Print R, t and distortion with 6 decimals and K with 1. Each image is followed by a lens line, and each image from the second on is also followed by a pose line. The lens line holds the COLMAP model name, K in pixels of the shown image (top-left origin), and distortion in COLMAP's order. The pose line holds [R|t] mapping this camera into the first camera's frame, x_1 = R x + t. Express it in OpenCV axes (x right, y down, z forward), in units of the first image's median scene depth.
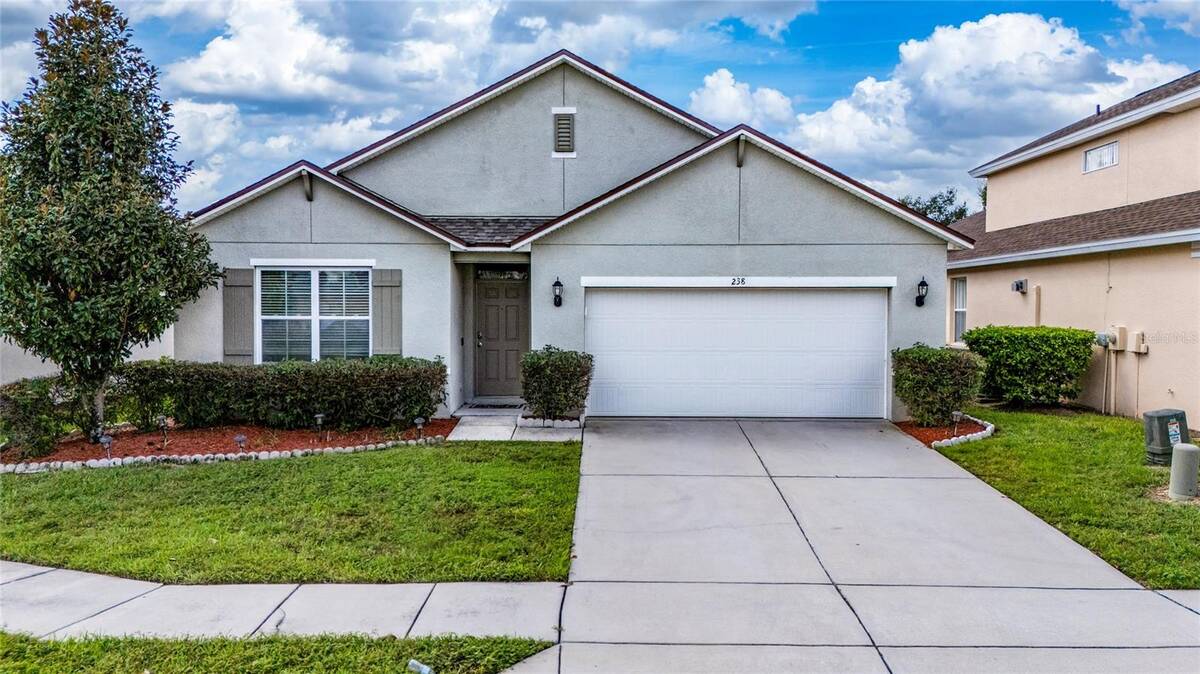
lens RADIAL K [[891.7, 0, 592.2], [0, 891.7, 337.5], [0, 0, 1]] dist [0.069232, -0.073659]
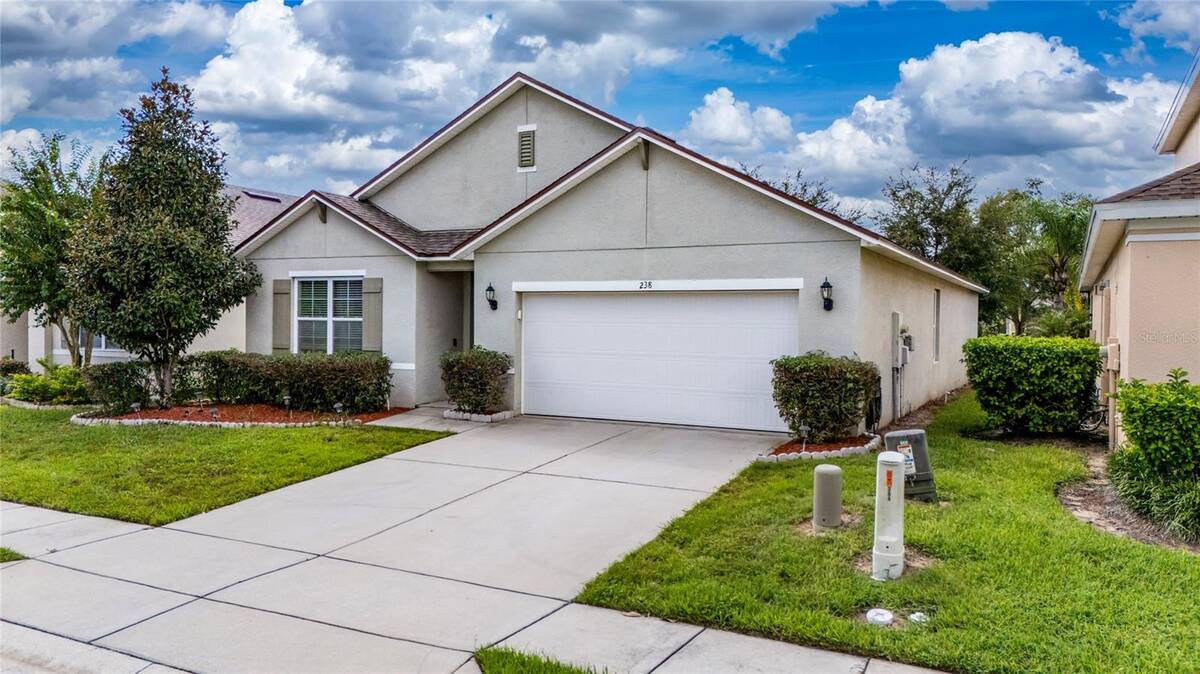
lens RADIAL K [[891.7, 0, 592.2], [0, 891.7, 337.5], [0, 0, 1]] dist [0.069232, -0.073659]
pose [[0.882725, 0.016026, -0.469617, 0.576934], [-0.023614, 0.999668, -0.010272, 0.007022], [0.469297, 0.020156, 0.882810, 0.099358]]
